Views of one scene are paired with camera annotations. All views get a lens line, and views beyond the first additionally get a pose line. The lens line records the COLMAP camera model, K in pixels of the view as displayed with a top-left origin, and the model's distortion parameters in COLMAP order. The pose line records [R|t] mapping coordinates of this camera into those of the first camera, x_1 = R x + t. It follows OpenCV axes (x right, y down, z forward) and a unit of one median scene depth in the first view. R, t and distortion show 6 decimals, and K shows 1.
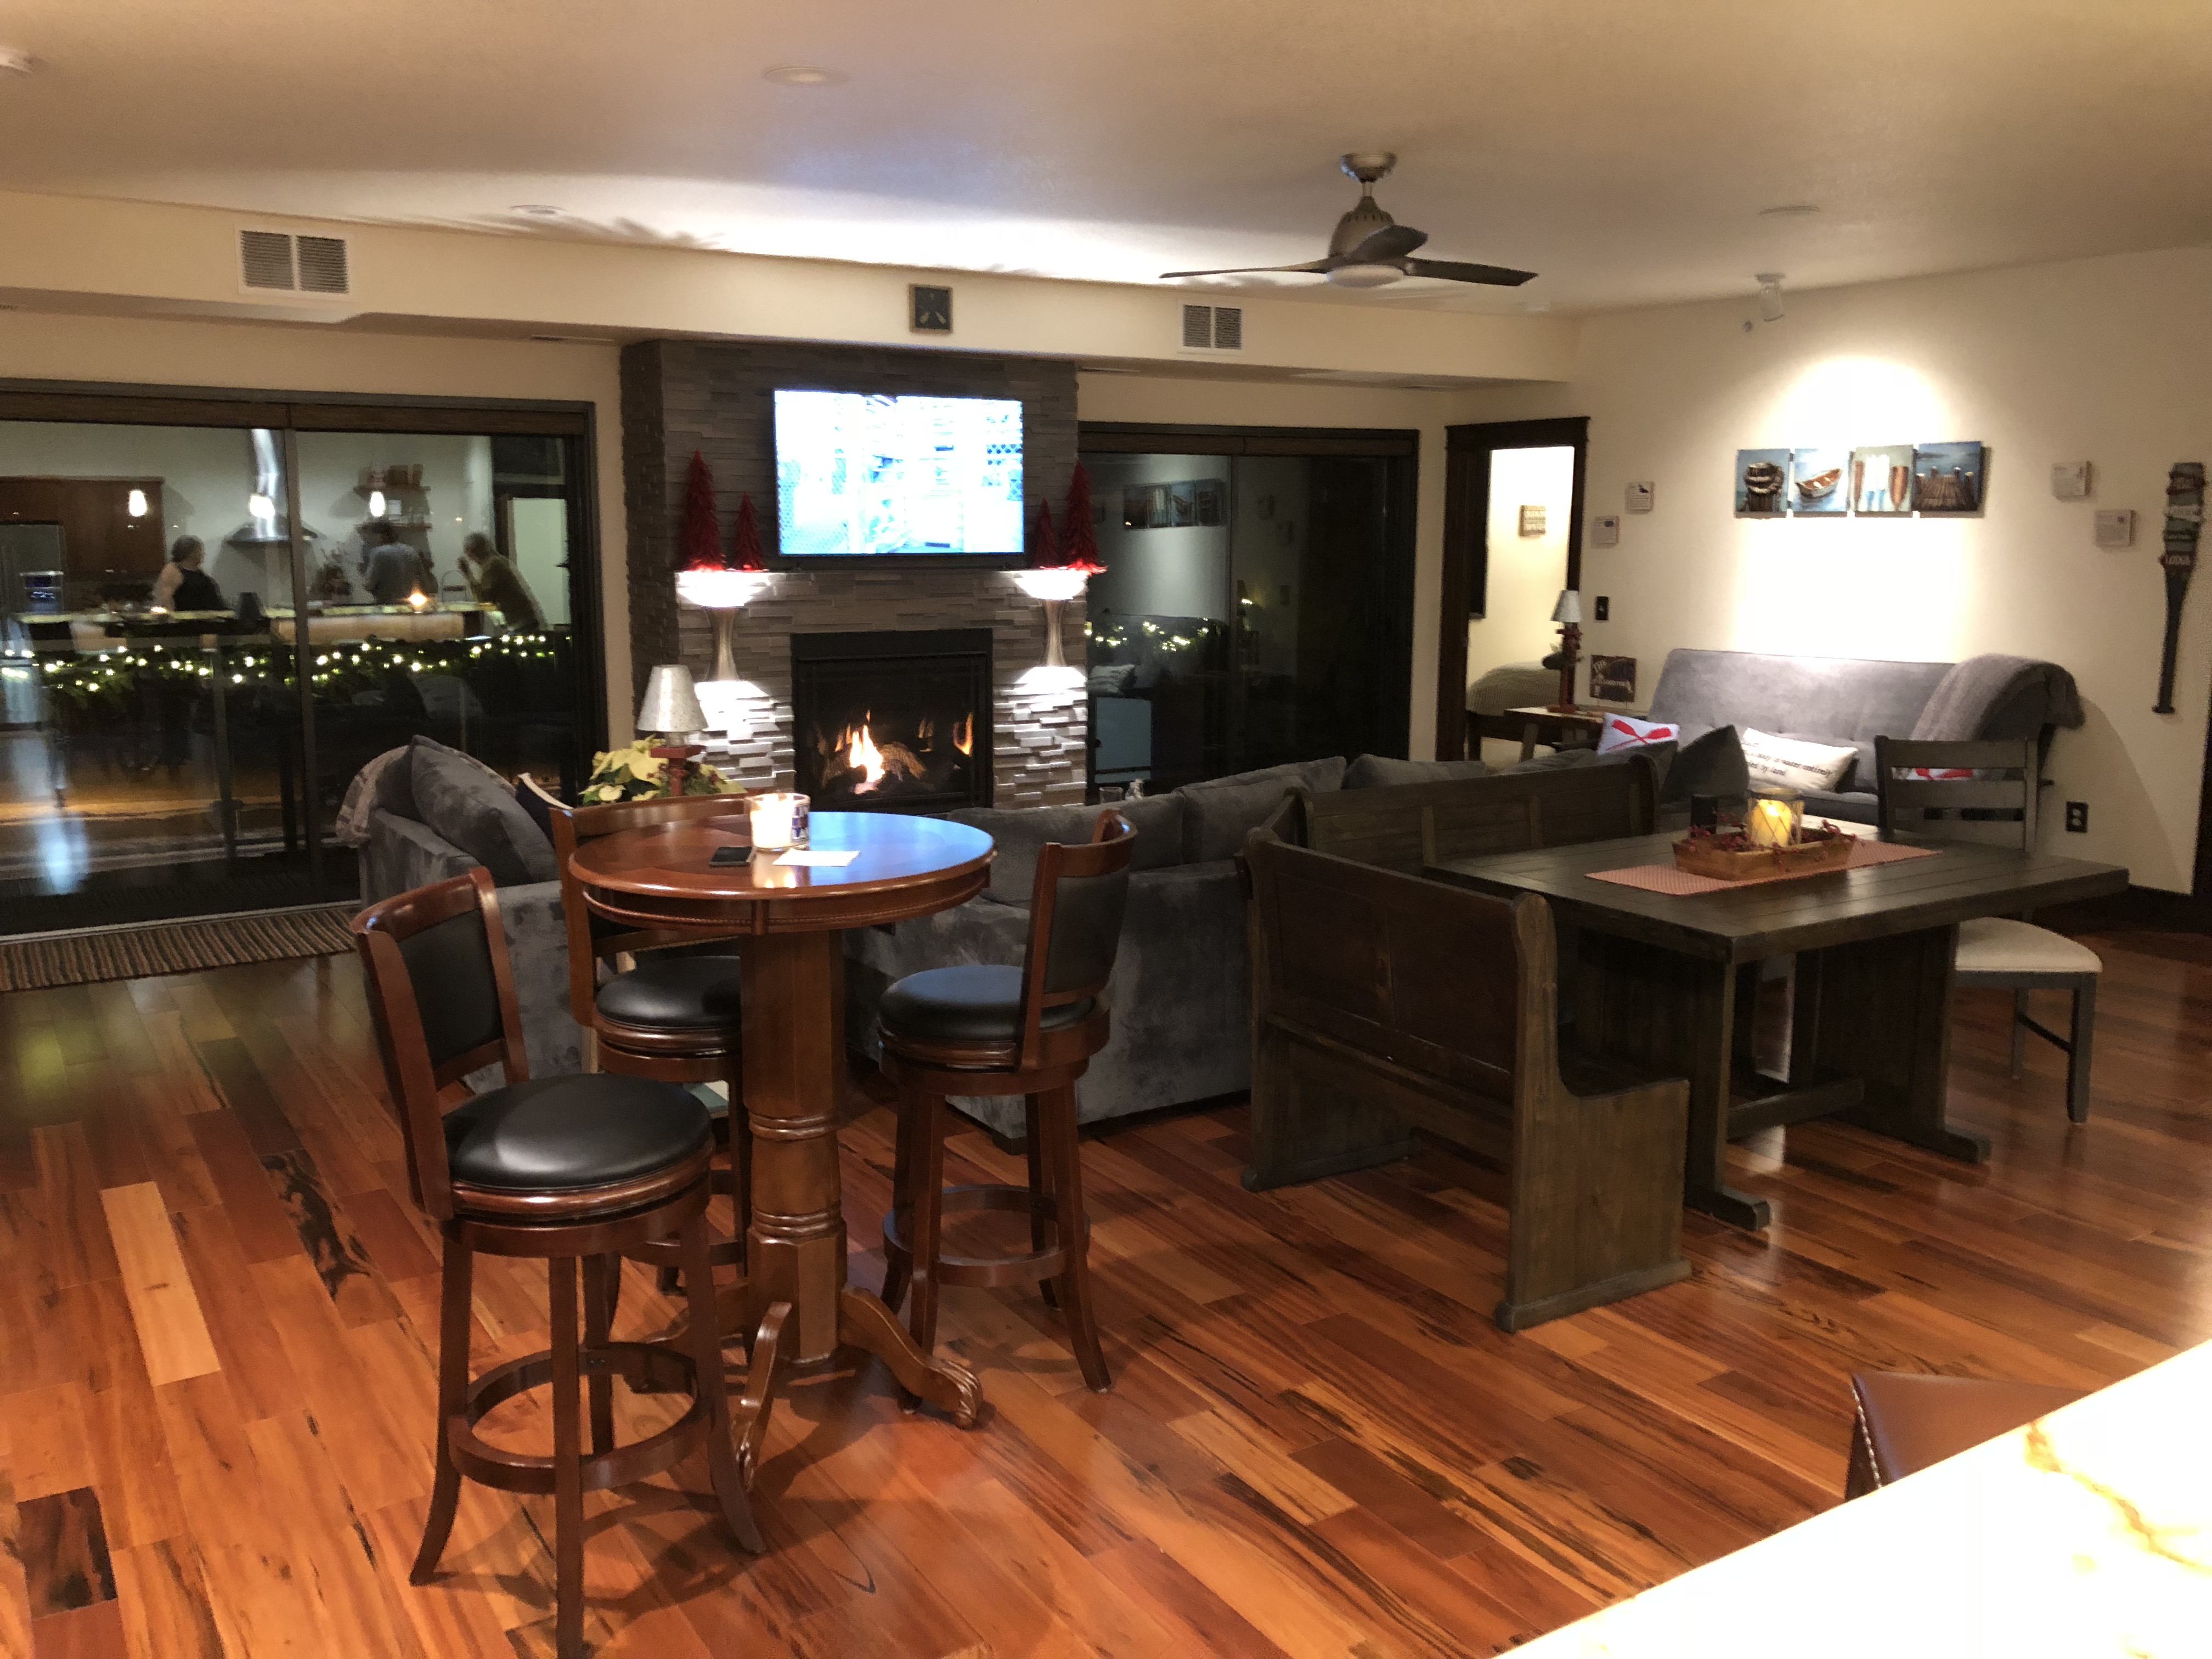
lens RADIAL K [[1835.9, 0, 1106.0], [0, 1835.9, 829.5], [0, 0, 1]] dist [0.003388, 0.012125]
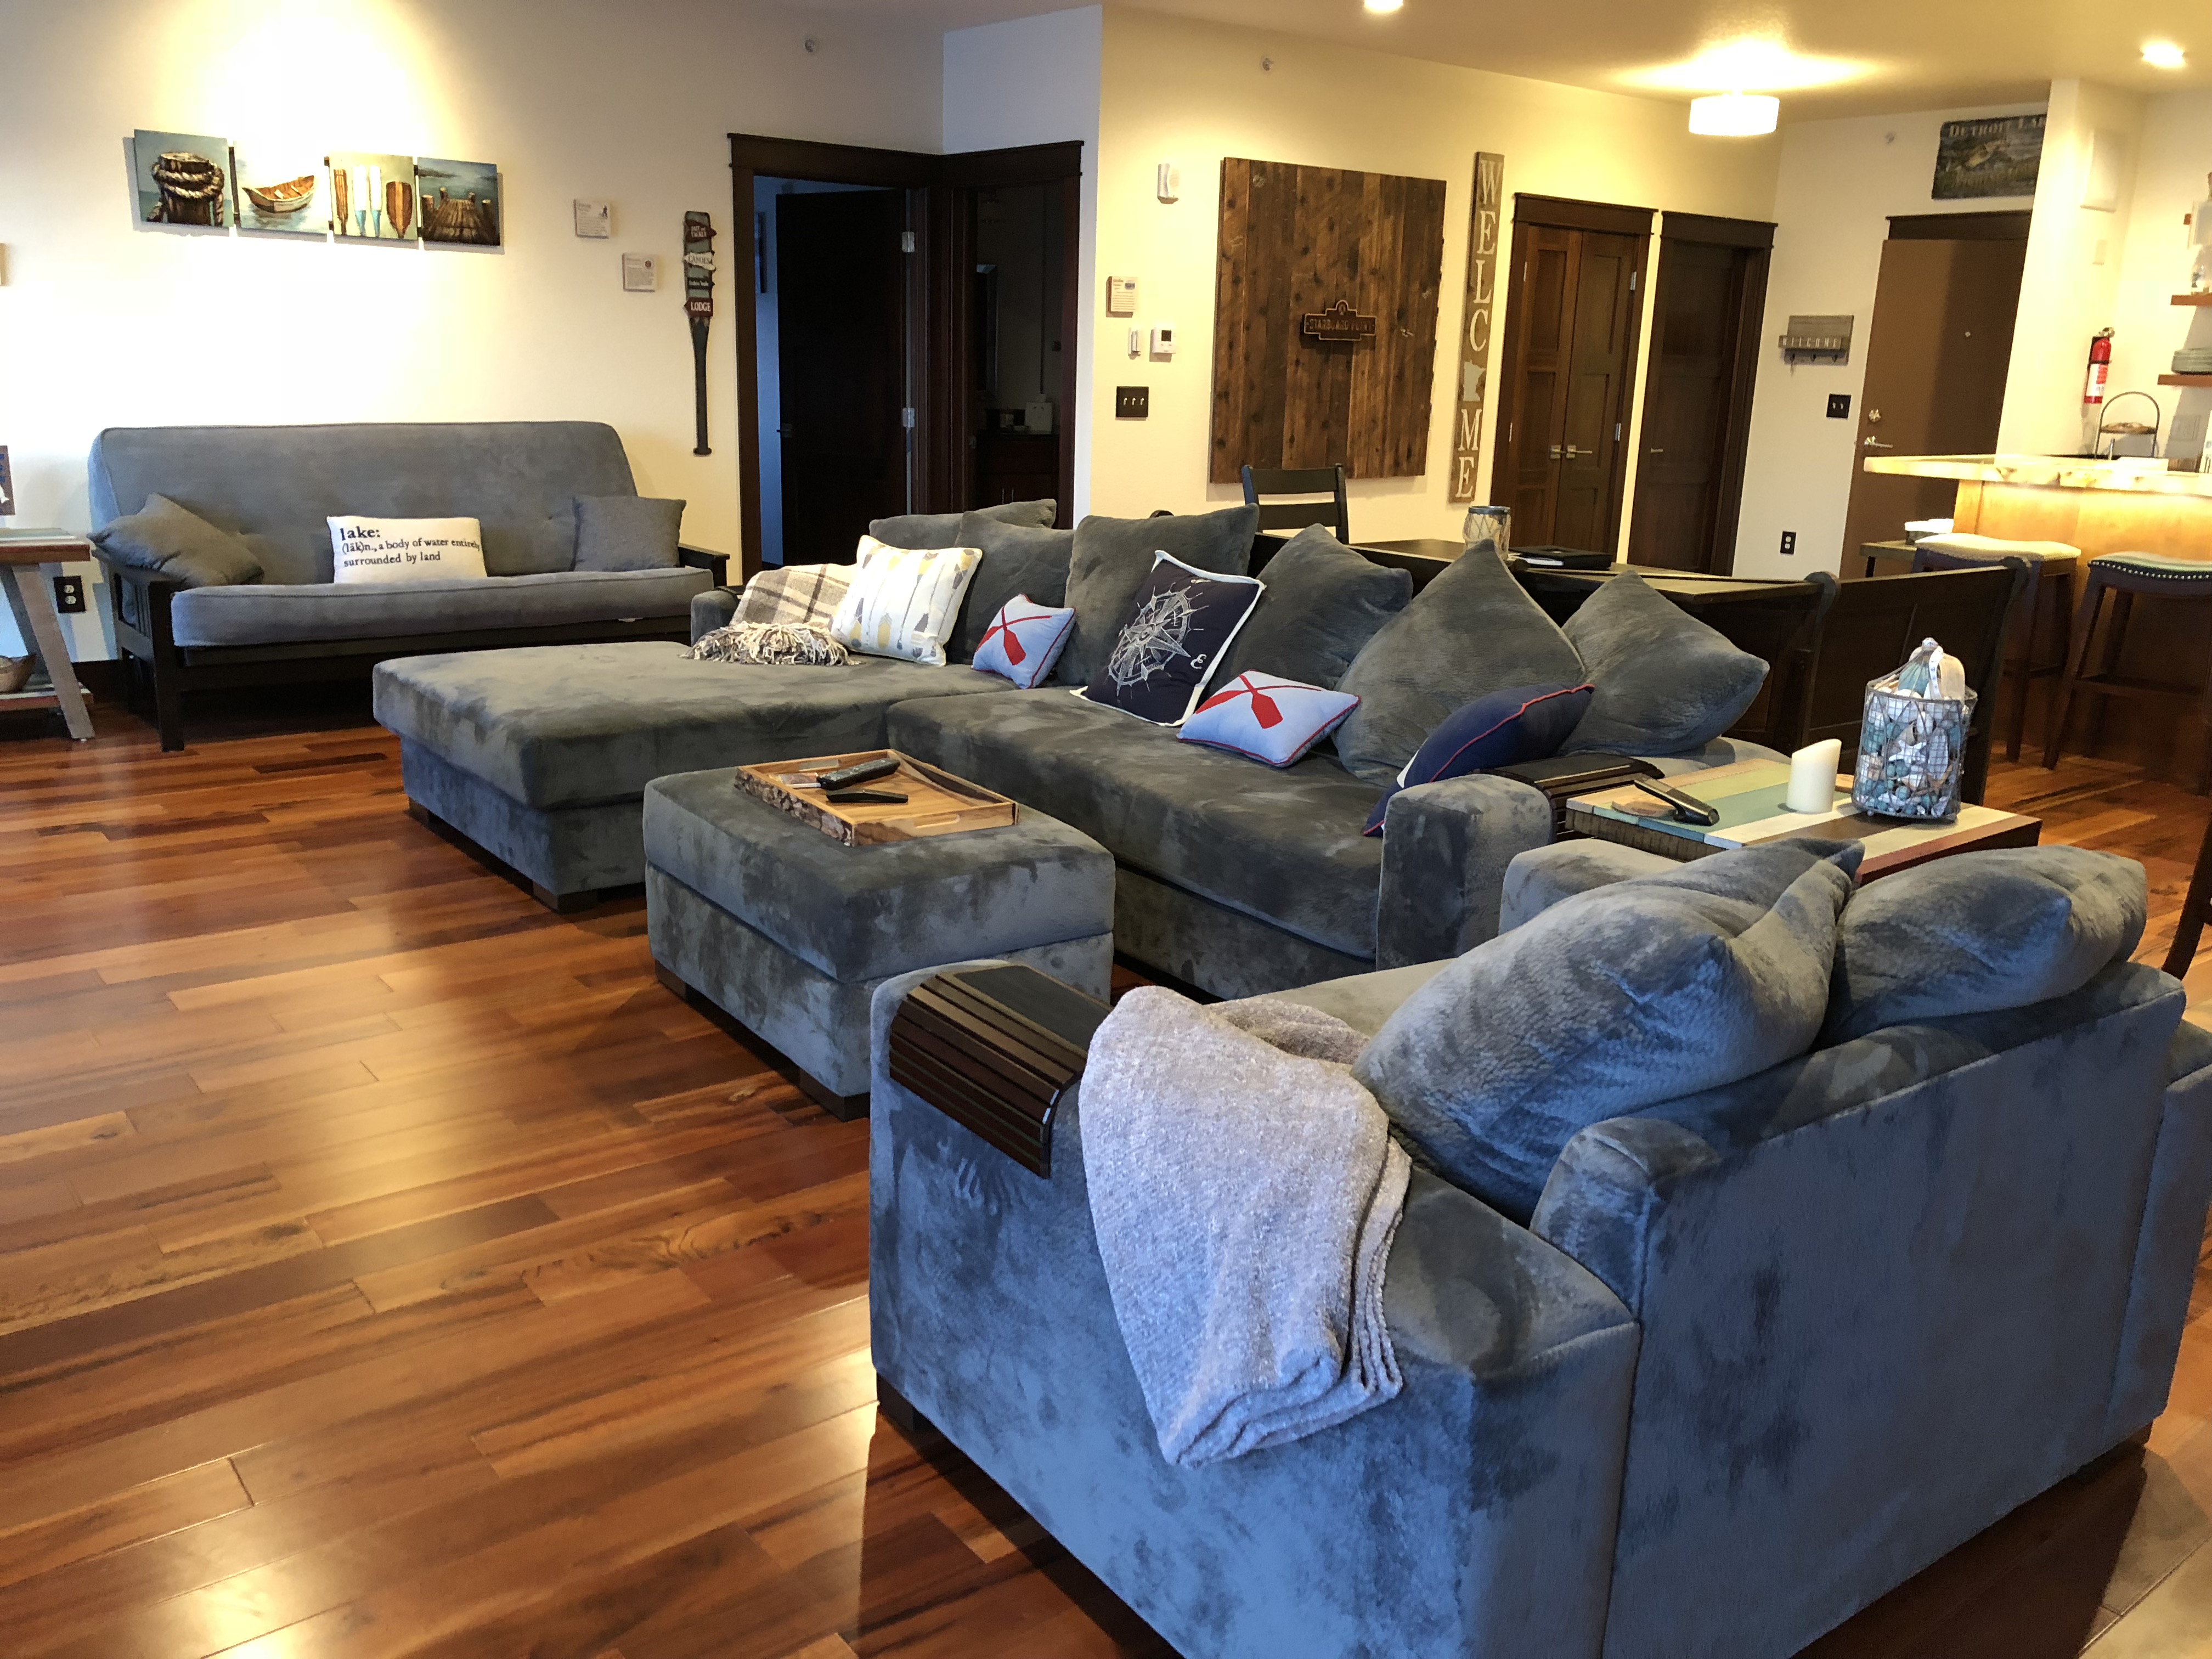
lens RADIAL K [[1835.9, 0, 1106.0], [0, 1835.9, 829.5], [0, 0, 1]] dist [0.003388, 0.012125]
pose [[-0.054795, -0.276457, 0.959463, -0.628211], [0.116259, 0.952604, 0.281120, -0.156910], [-0.991706, 0.126950, -0.020057, 1.001599]]
